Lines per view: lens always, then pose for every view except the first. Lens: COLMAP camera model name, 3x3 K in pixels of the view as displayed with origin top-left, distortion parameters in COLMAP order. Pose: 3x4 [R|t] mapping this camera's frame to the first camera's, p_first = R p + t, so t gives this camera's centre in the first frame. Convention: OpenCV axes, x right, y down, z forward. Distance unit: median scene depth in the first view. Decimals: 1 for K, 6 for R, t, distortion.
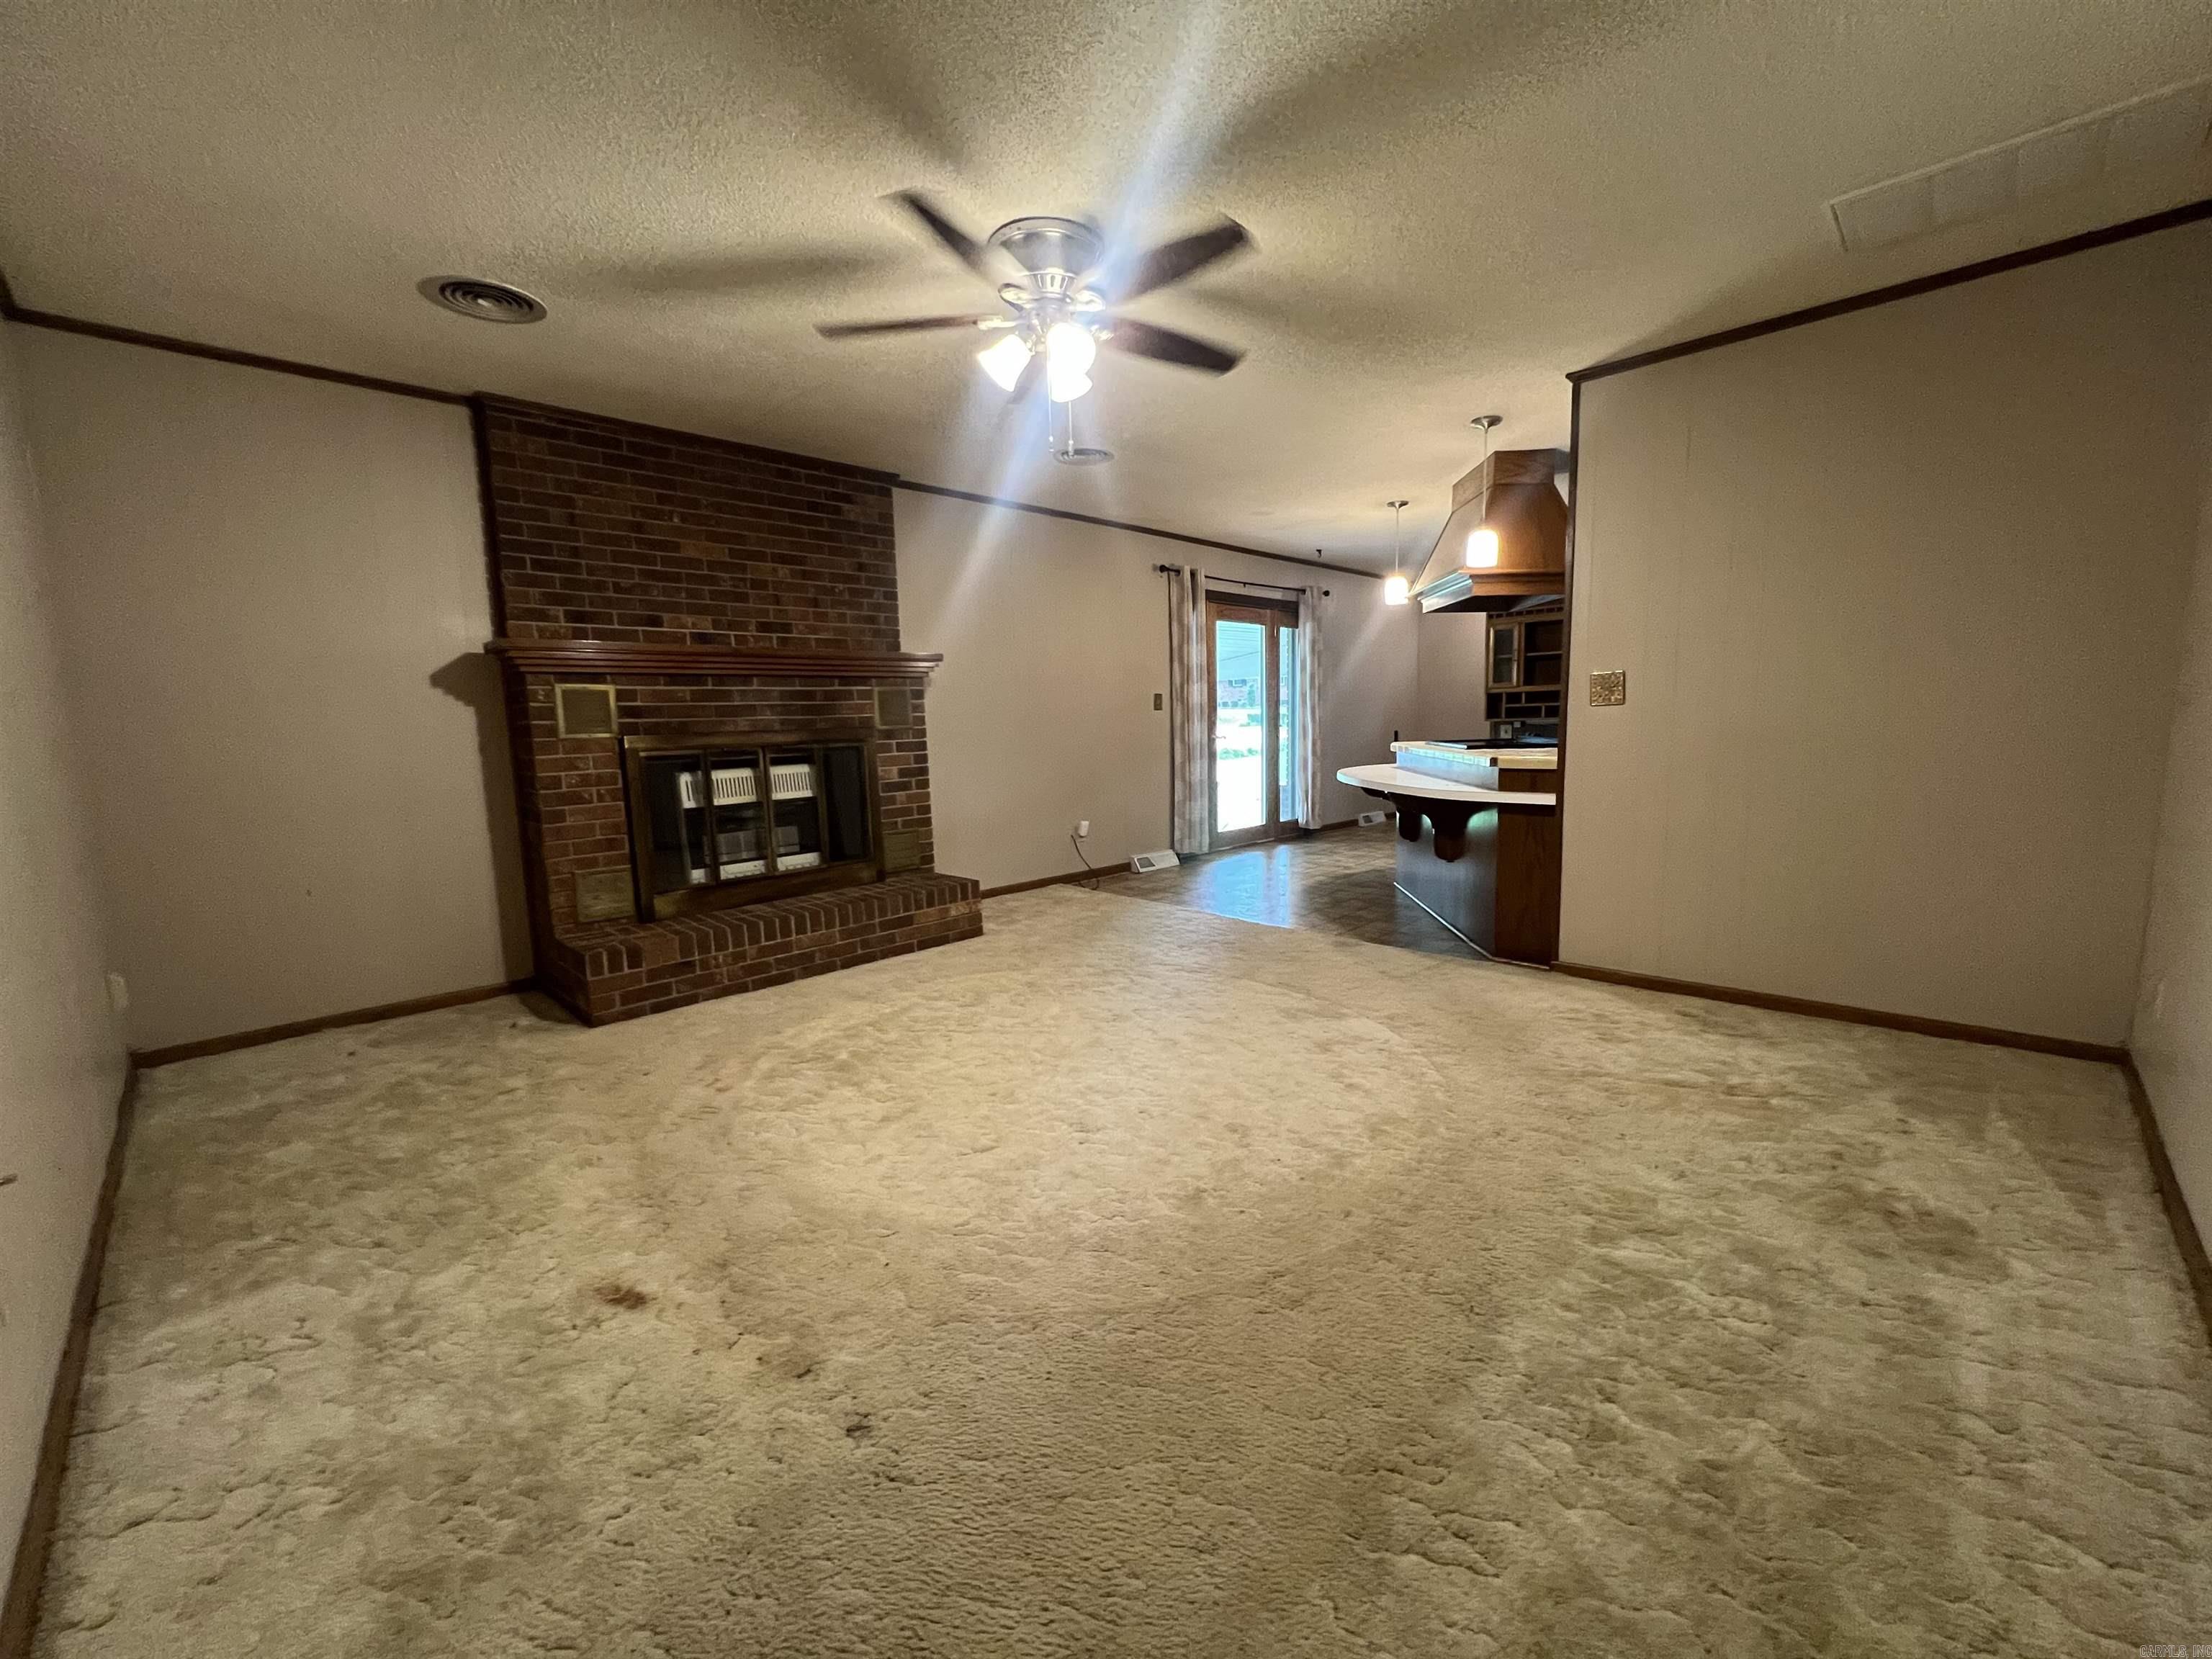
lens RADIAL K [[889.7, 0, 1106.1], [0, 889.7, 829.2], [0, 0, 1]] dist [-0.000005, 0.000521]
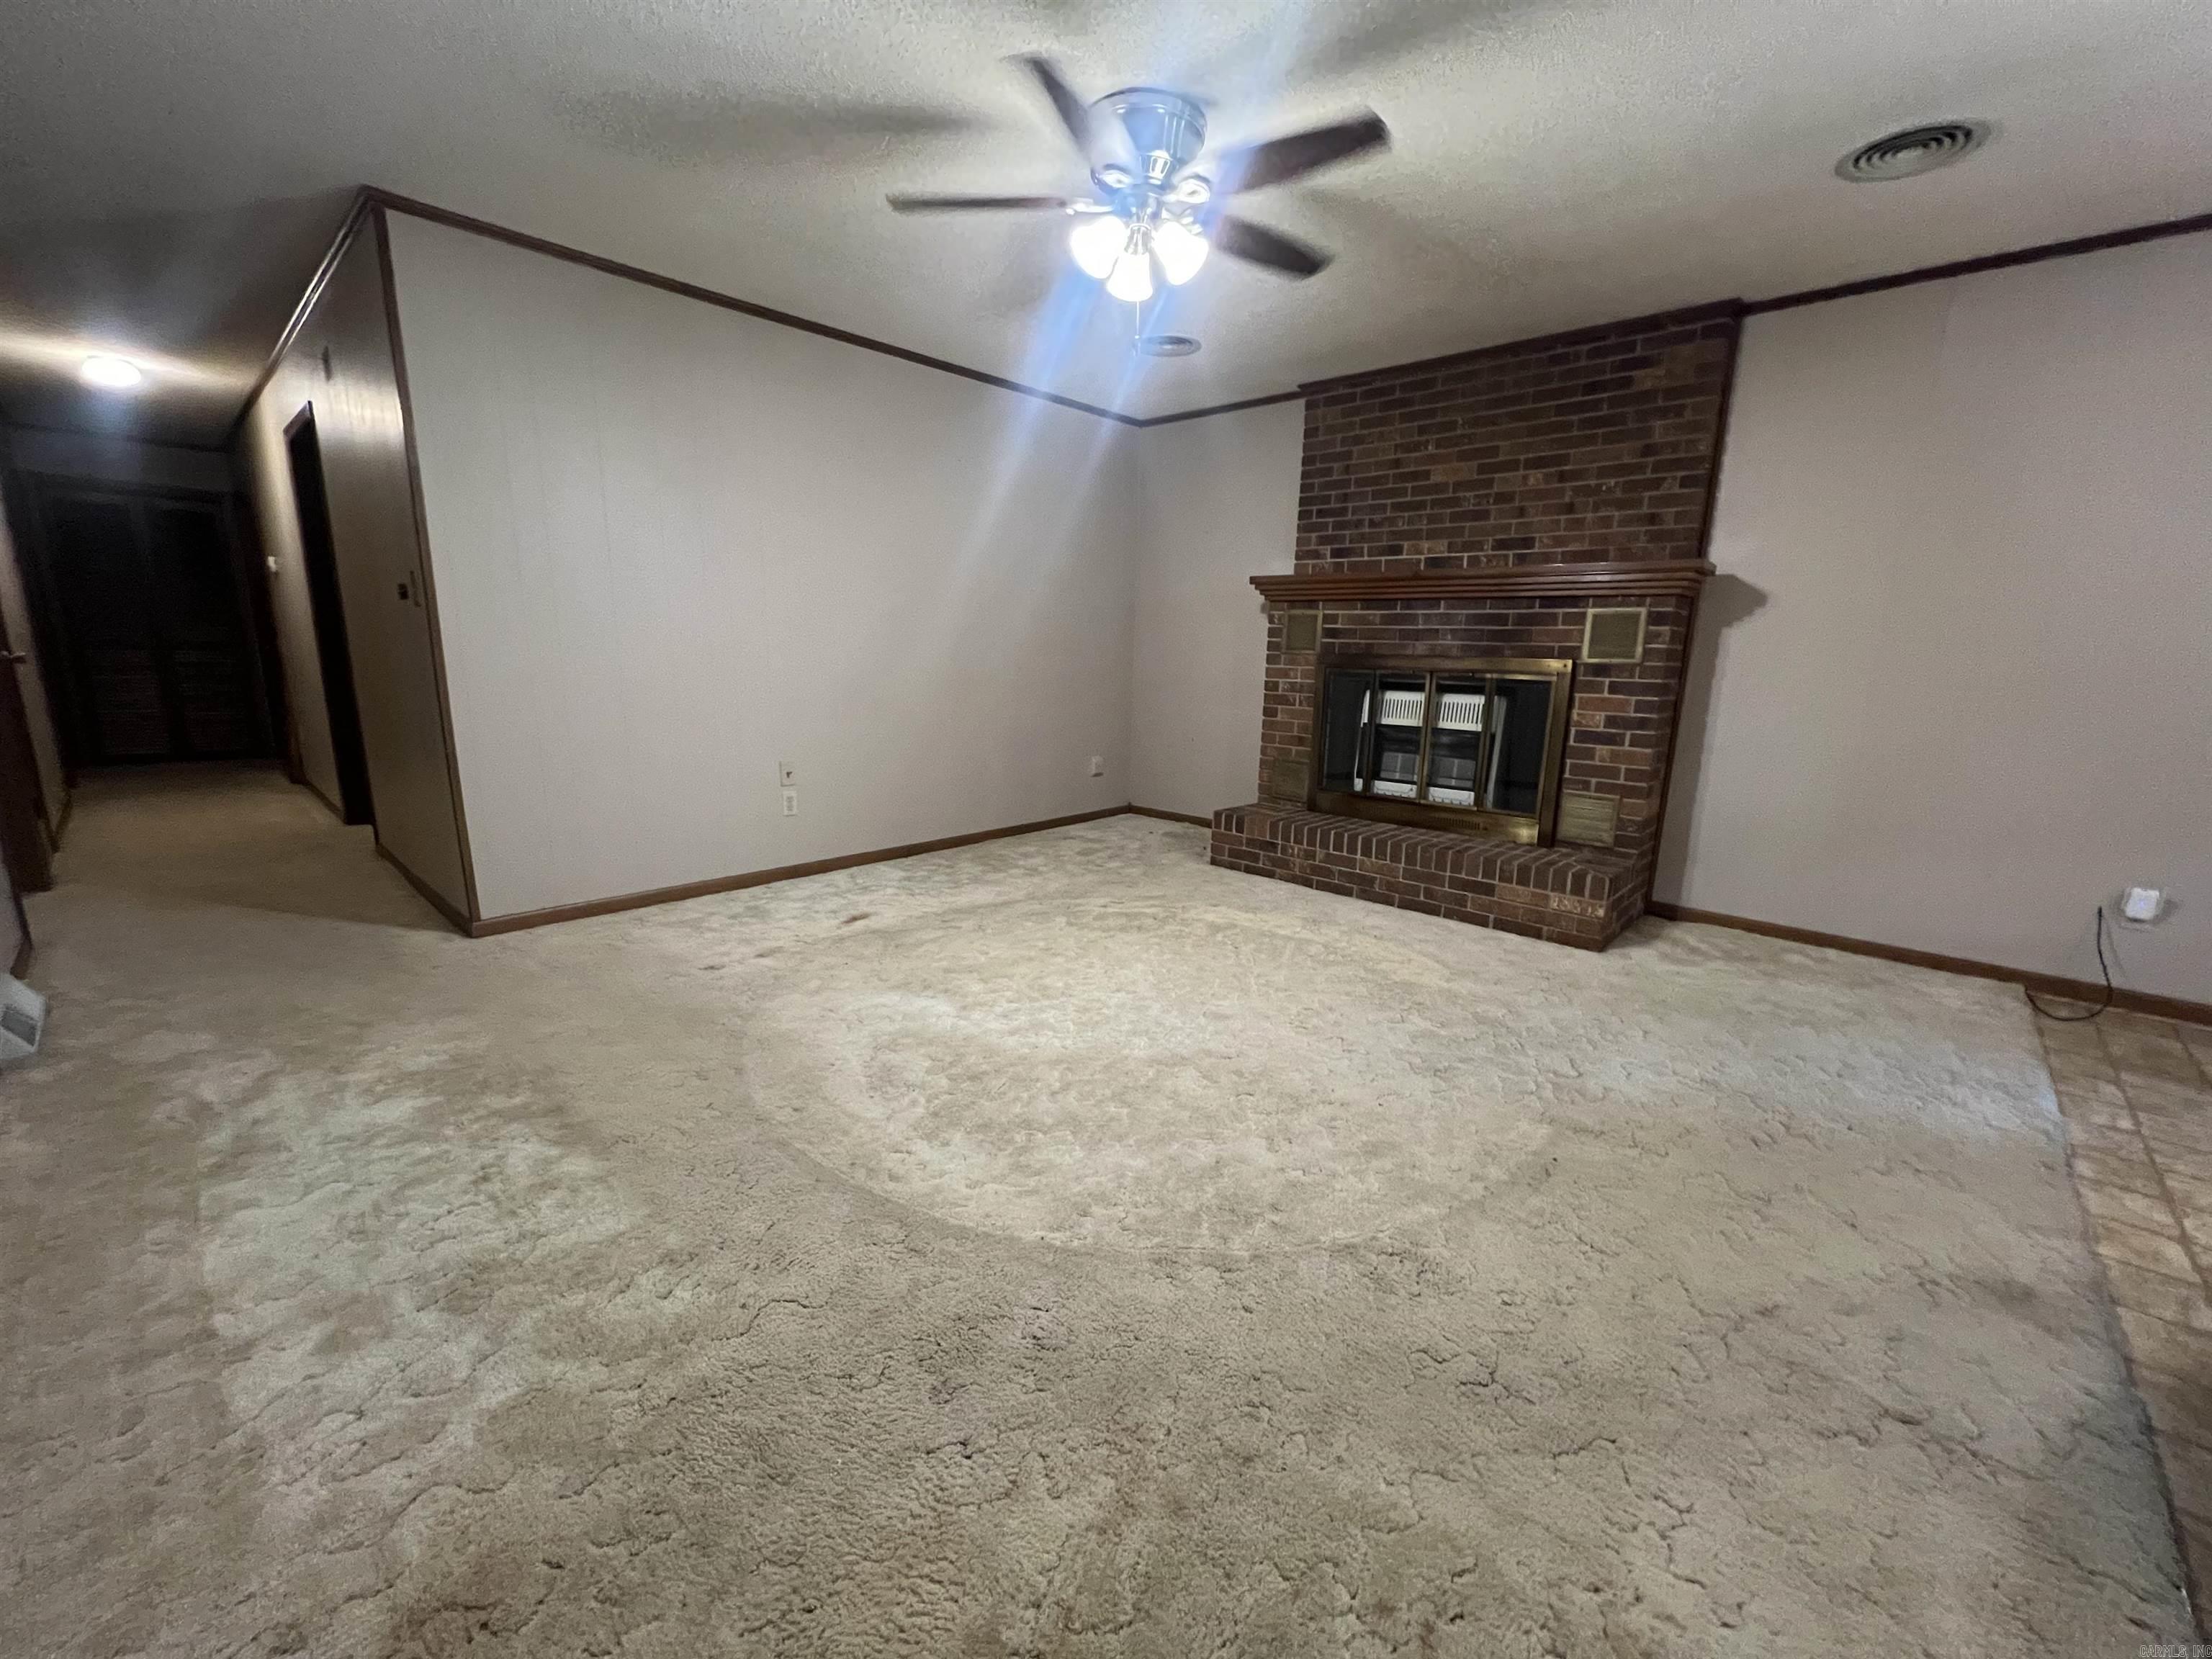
lens RADIAL K [[889.7, 0, 1107.4], [0, 889.7, 829.5], [0, 0, 1]] dist [-0.000005, 0.000521]
pose [[0.034348, 0.232098, -0.972086, 0.614018], [-0.151348, 0.962650, 0.224497, -0.093521], [0.987884, 0.139412, 0.068193, 0.613544]]
